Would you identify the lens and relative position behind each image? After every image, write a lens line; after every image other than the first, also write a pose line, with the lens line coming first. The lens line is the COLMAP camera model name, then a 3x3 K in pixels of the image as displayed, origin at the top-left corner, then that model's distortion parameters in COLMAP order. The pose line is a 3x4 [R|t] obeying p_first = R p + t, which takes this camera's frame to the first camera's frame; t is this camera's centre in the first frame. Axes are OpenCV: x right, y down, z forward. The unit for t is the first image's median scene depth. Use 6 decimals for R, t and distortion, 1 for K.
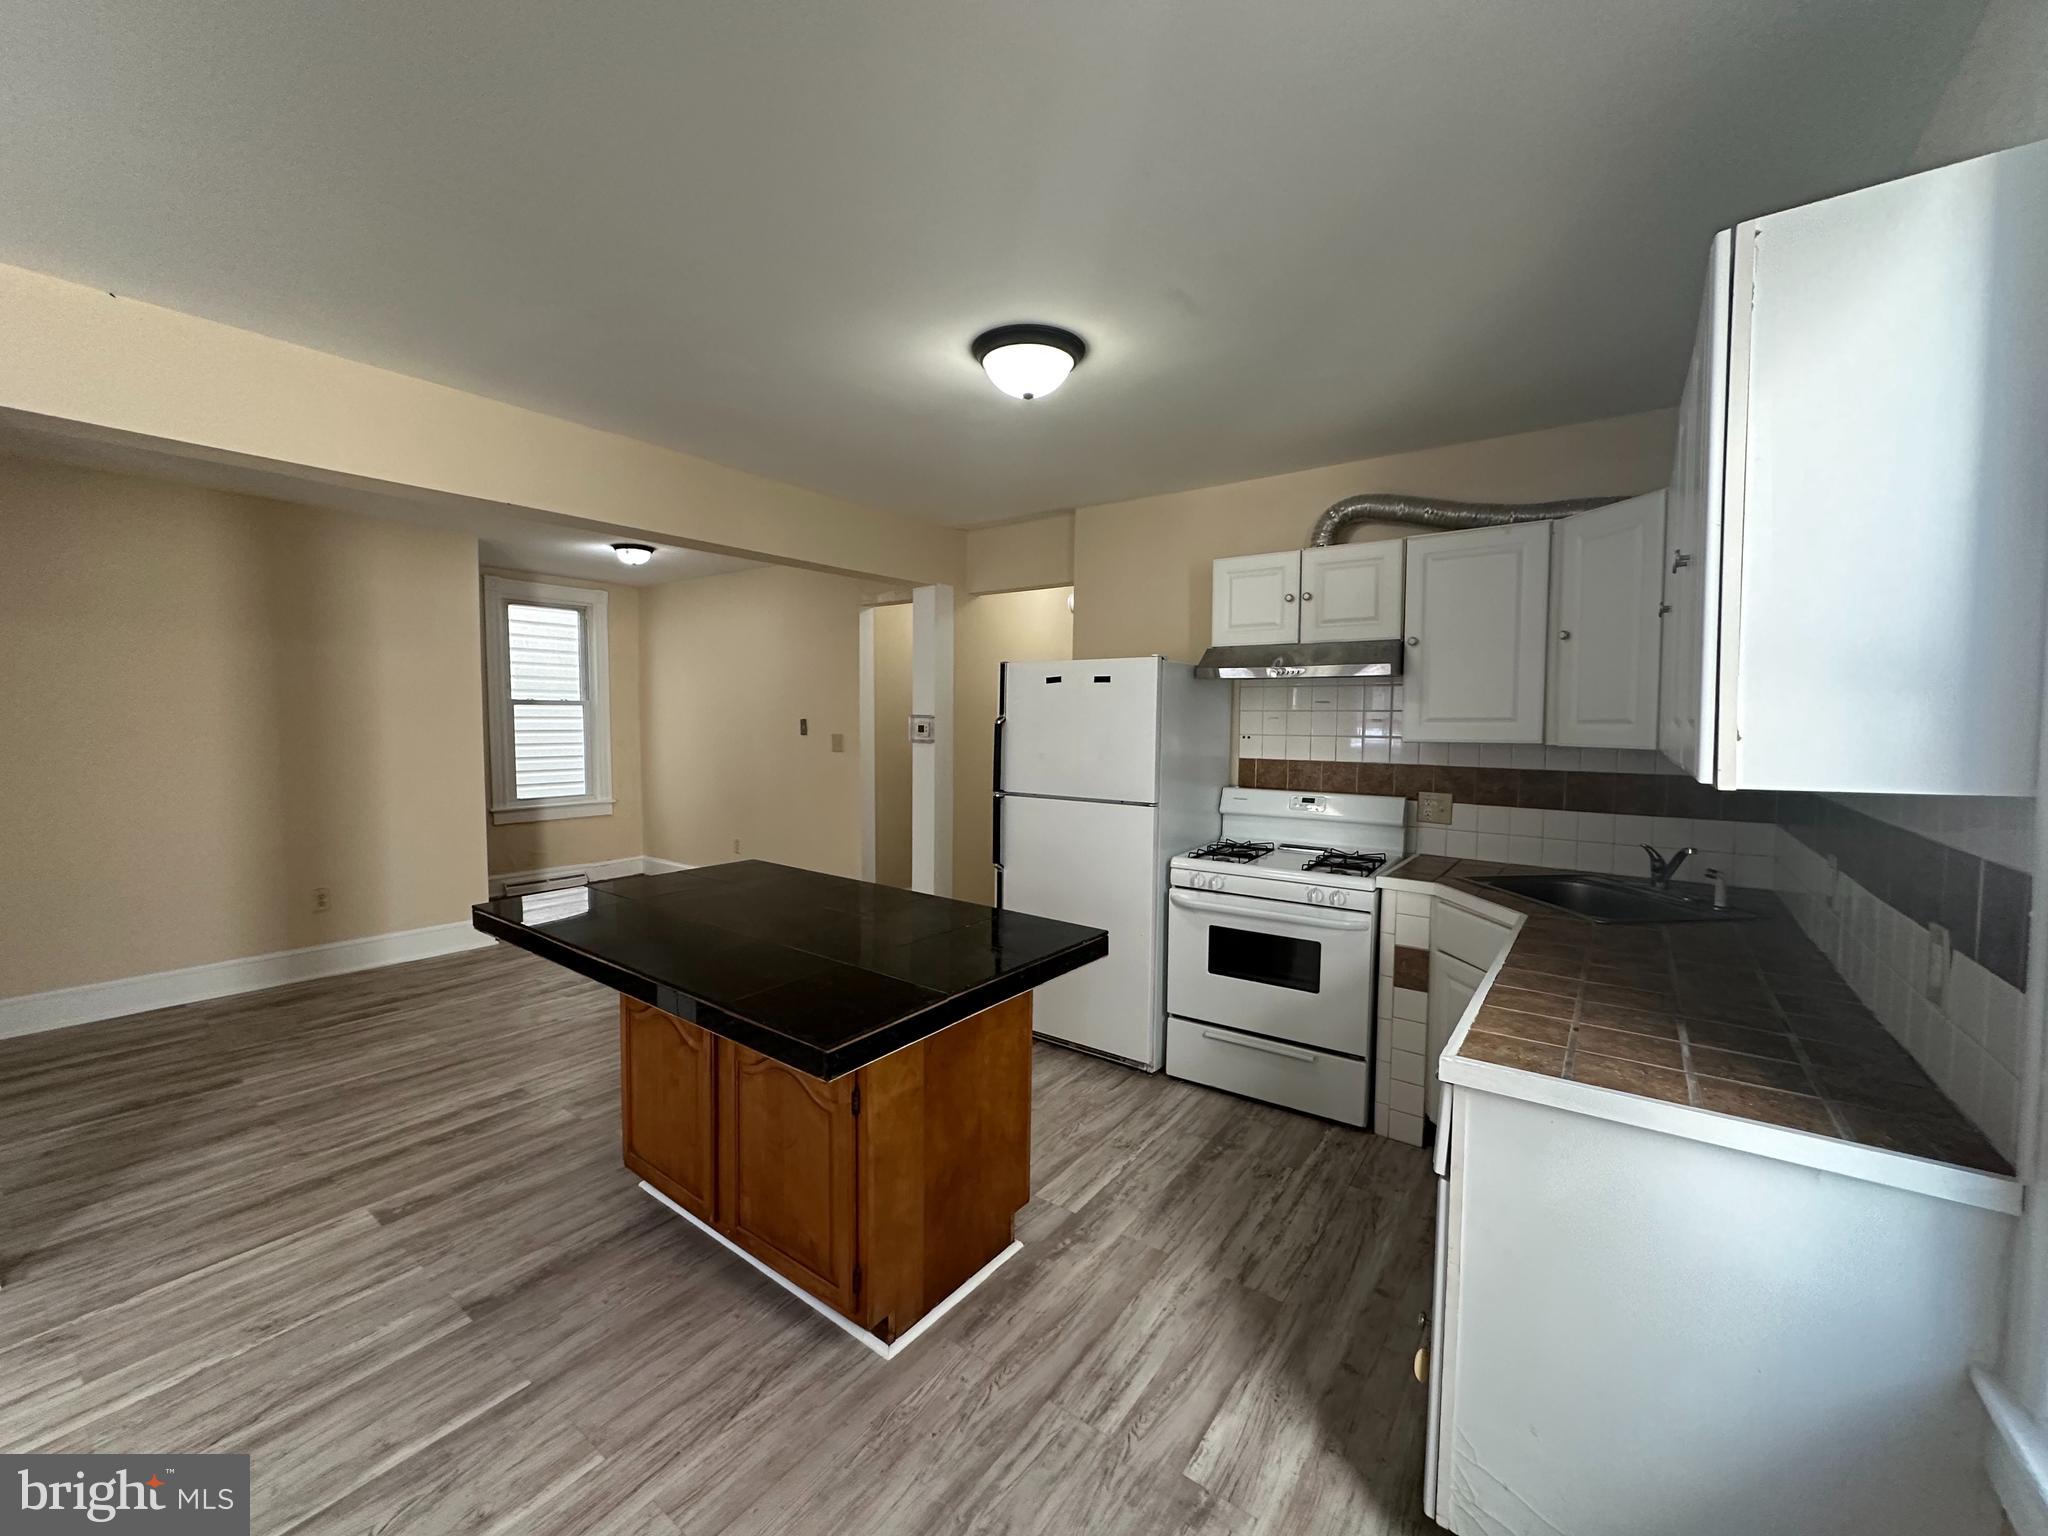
lens RADIAL K [[813.8, 0, 1024.0], [0, 813.8, 768.0], [0, 0, 1]] dist [-0.002926, 0.001131]
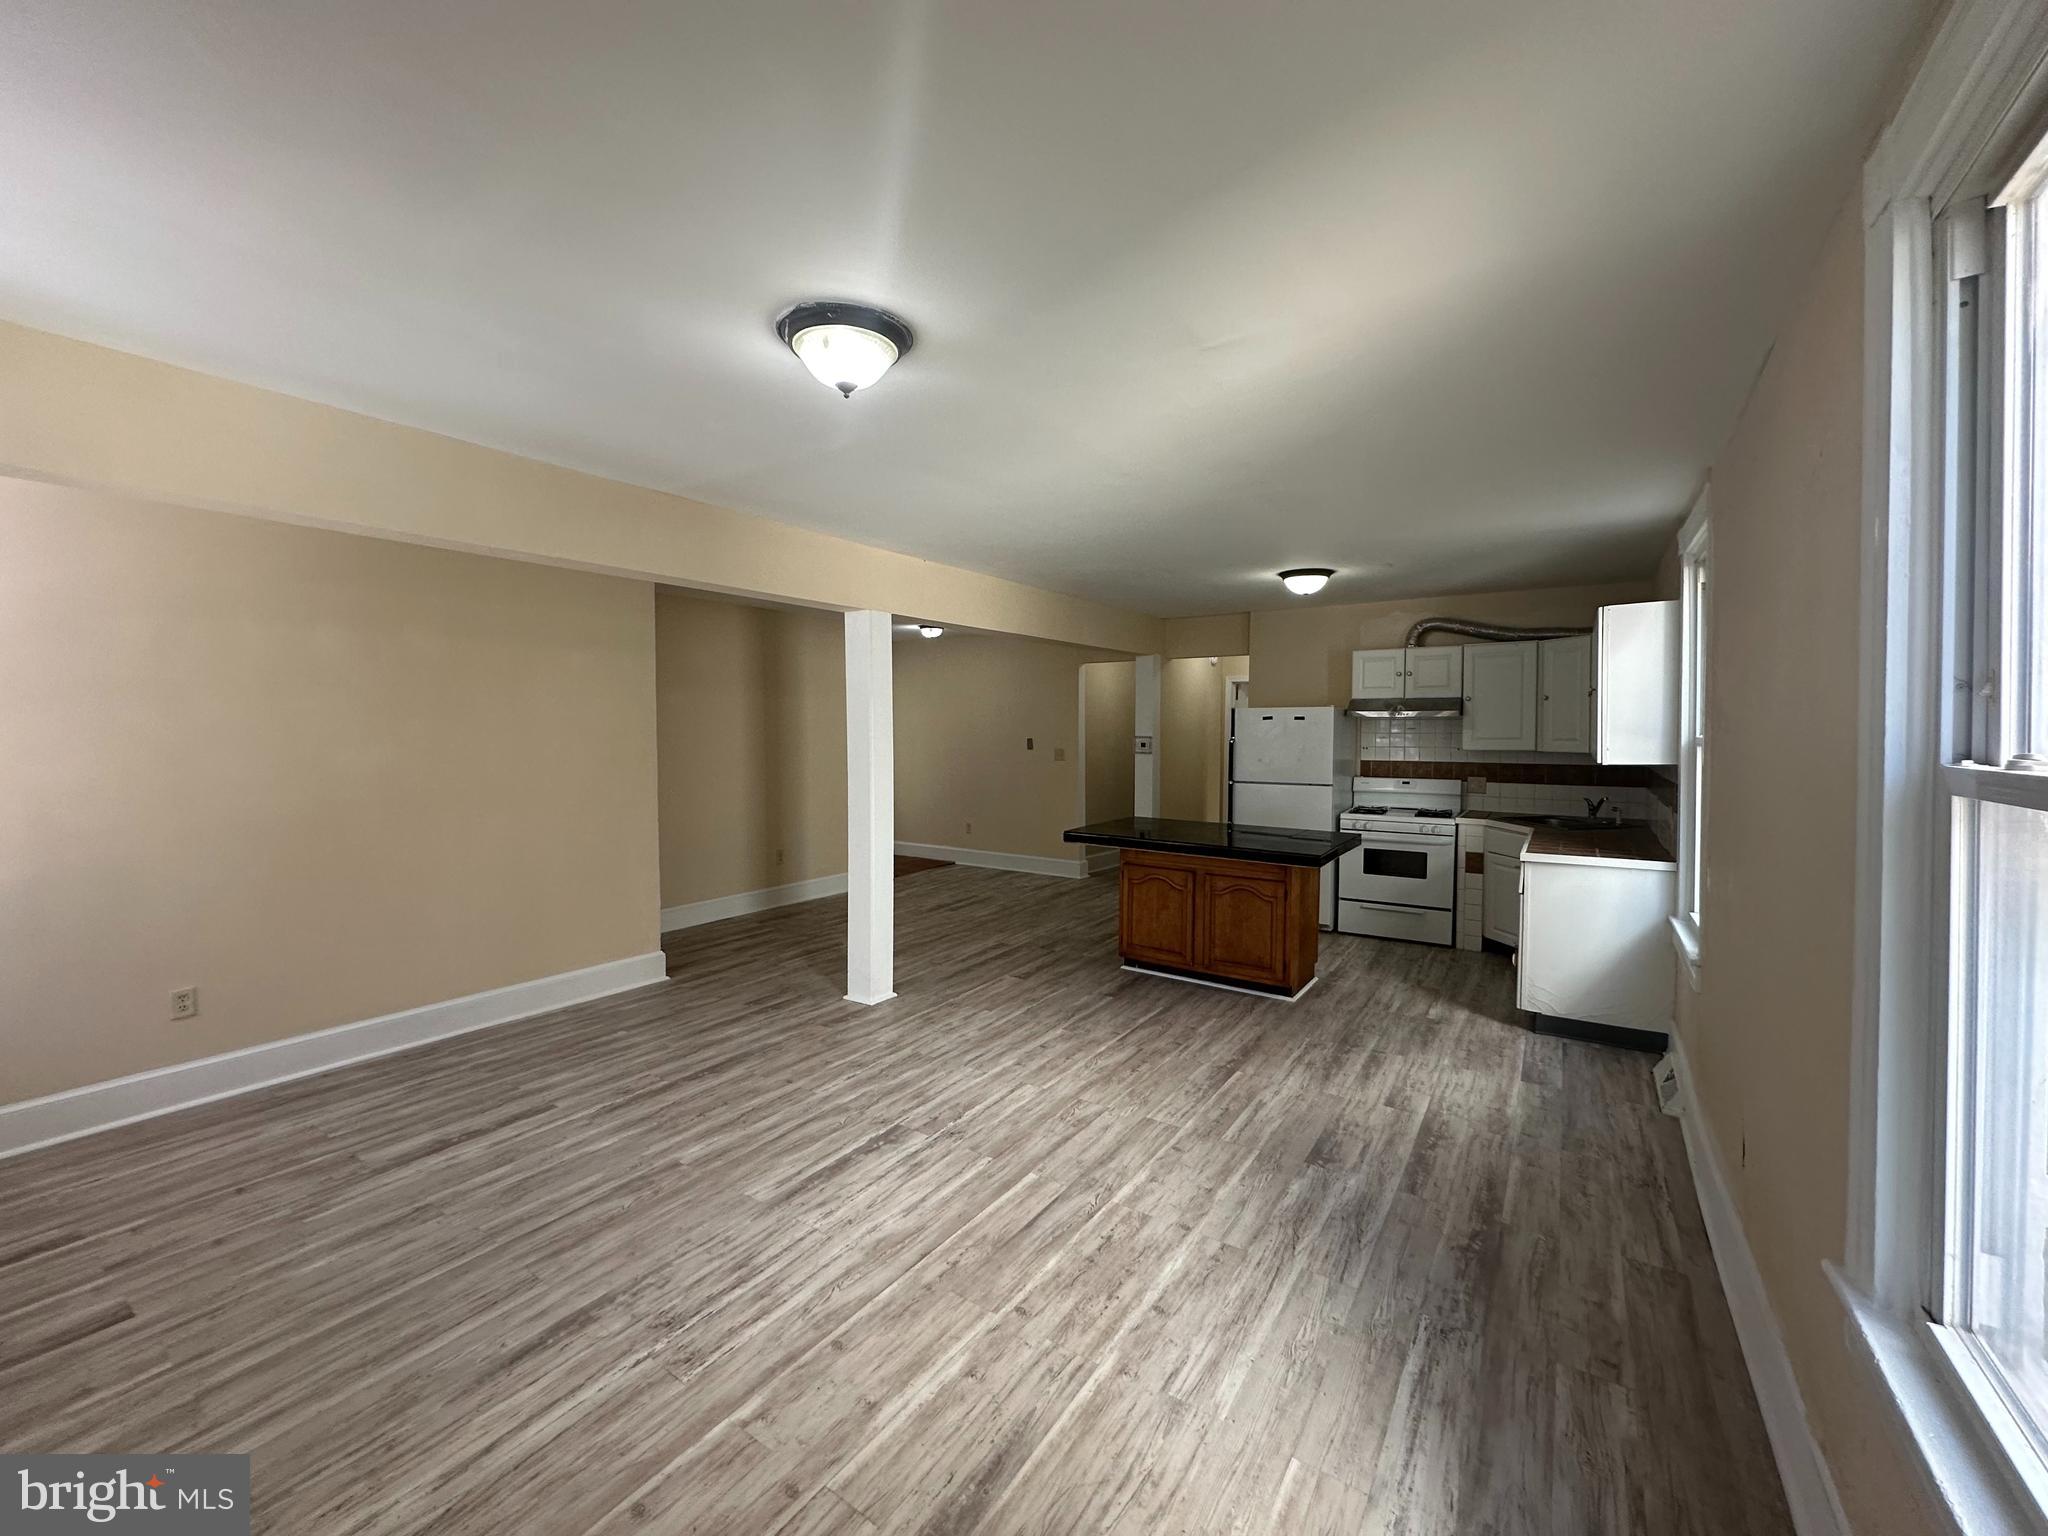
lens RADIAL K [[813.8, 0, 1024.0], [0, 813.8, 768.0], [0, 0, 1]] dist [-0.002926, 0.001131]
pose [[0.998932, -0.012868, 0.044379, -0.705233], [0.013404, 0.999841, -0.011795, 0.020296], [-0.044220, 0.012378, 0.998945, -0.940454]]
